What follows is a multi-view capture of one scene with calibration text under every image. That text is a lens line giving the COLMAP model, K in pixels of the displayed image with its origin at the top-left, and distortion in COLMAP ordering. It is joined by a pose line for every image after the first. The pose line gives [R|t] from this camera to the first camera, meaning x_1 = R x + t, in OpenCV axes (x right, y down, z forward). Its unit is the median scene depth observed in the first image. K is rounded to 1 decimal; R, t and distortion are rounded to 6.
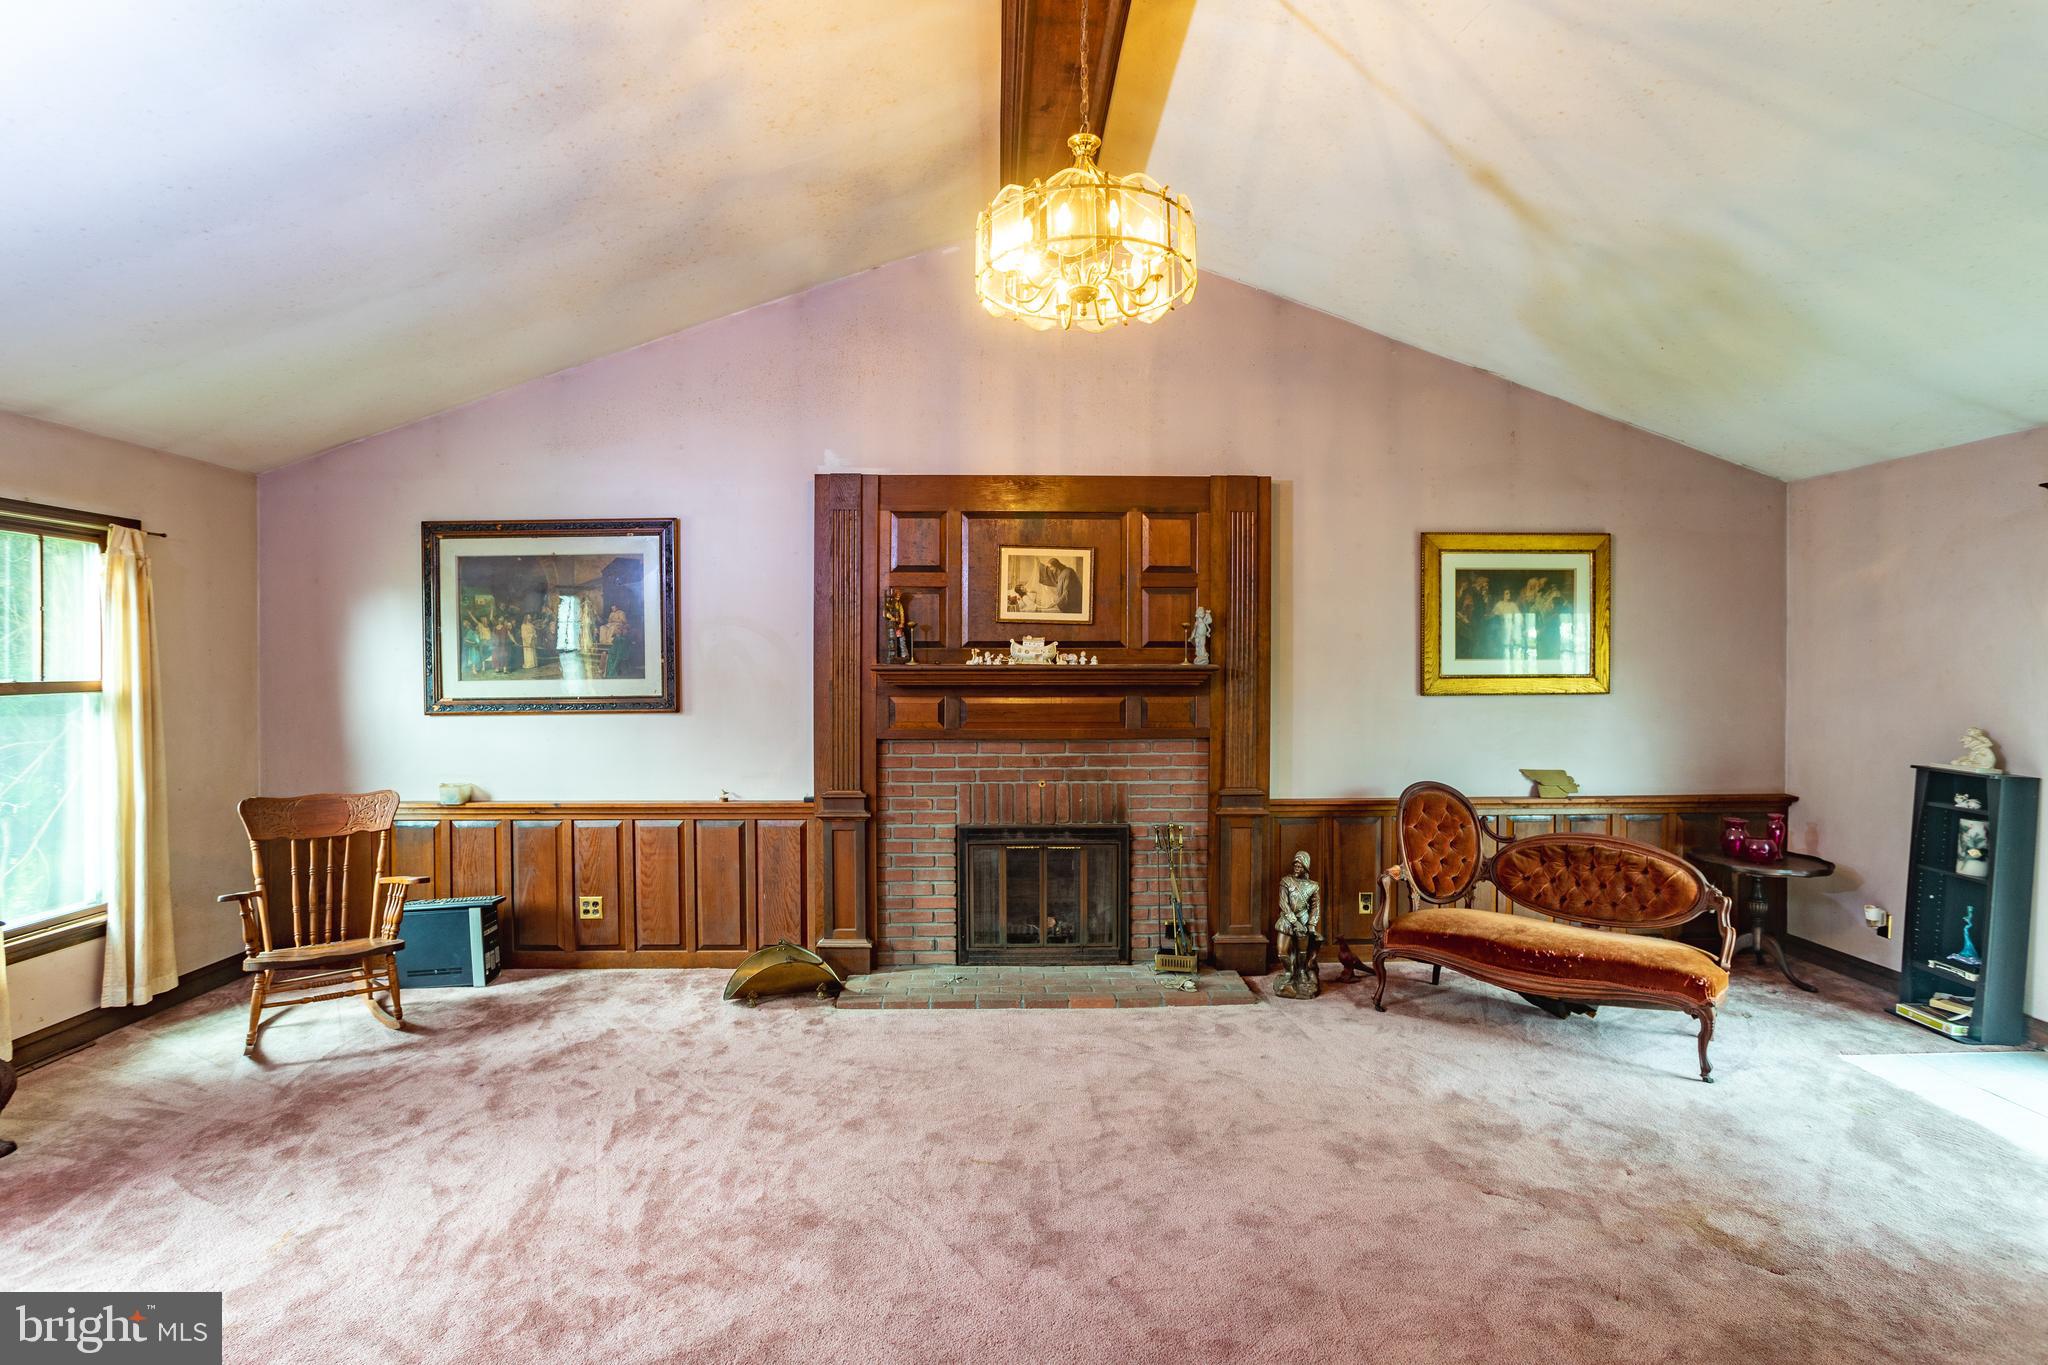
lens RADIAL K [[1024.6, 0, 1026.8], [0, 1024.6, 667.4], [0, 0, 1]] dist [-0.040092, 0.014671]
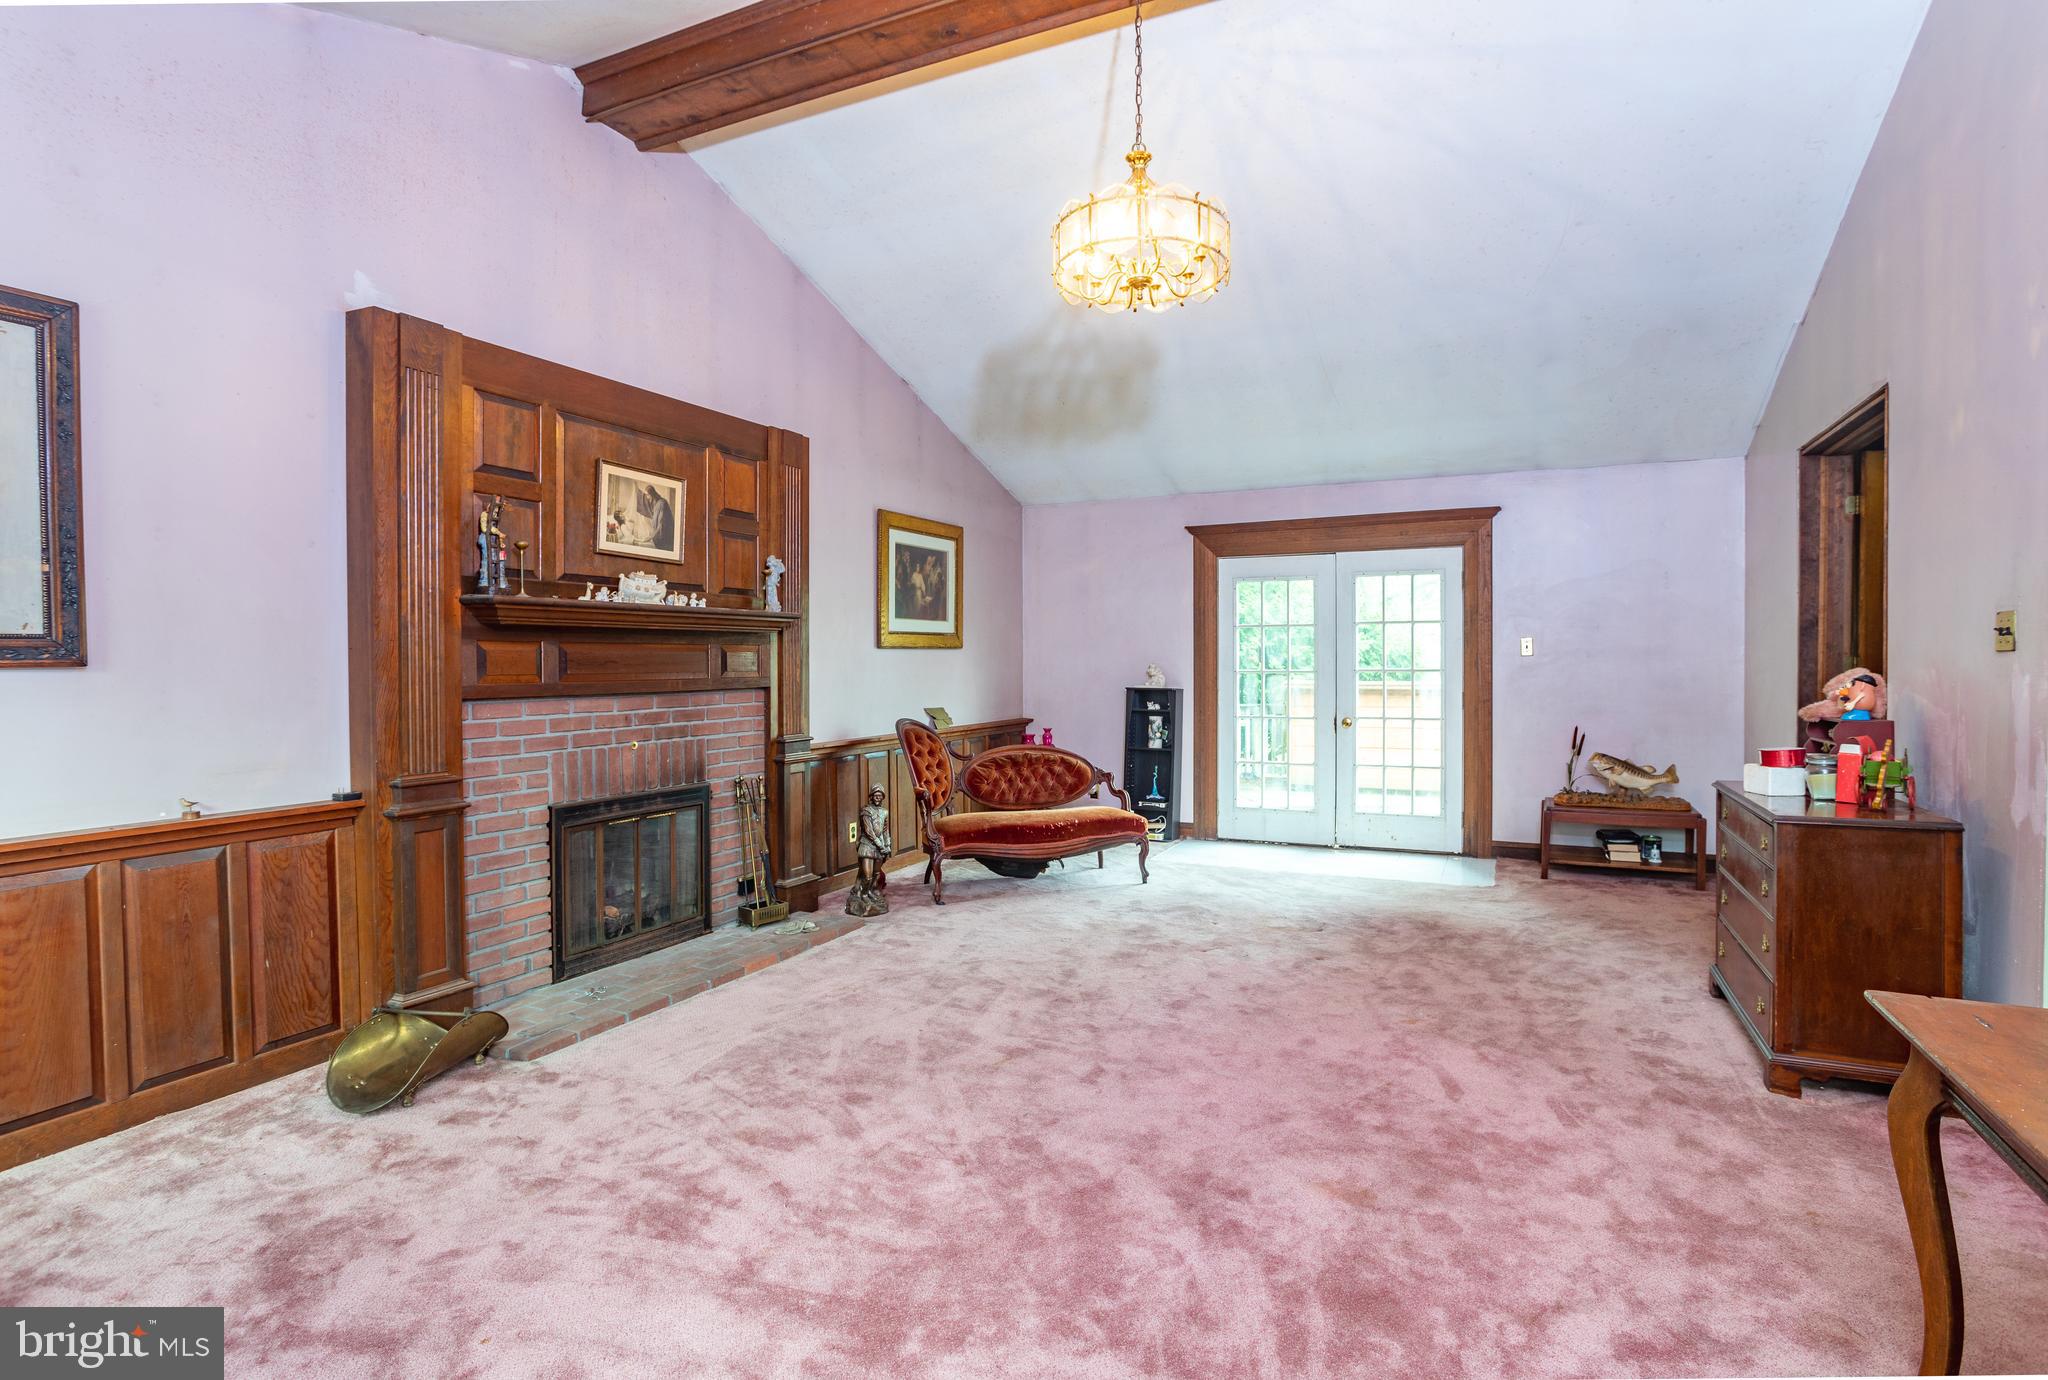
lens RADIAL K [[1024.6, 0, 1033.1], [0, 1024.6, 685.4], [0, 0, 1]] dist [-0.040092, 0.014671]
pose [[0.448319, -0.022068, 0.893601, -0.603287], [0.012831, 0.999751, 0.018252, 0.052260], [-0.893782, 0.003283, 0.448490, 0.319433]]
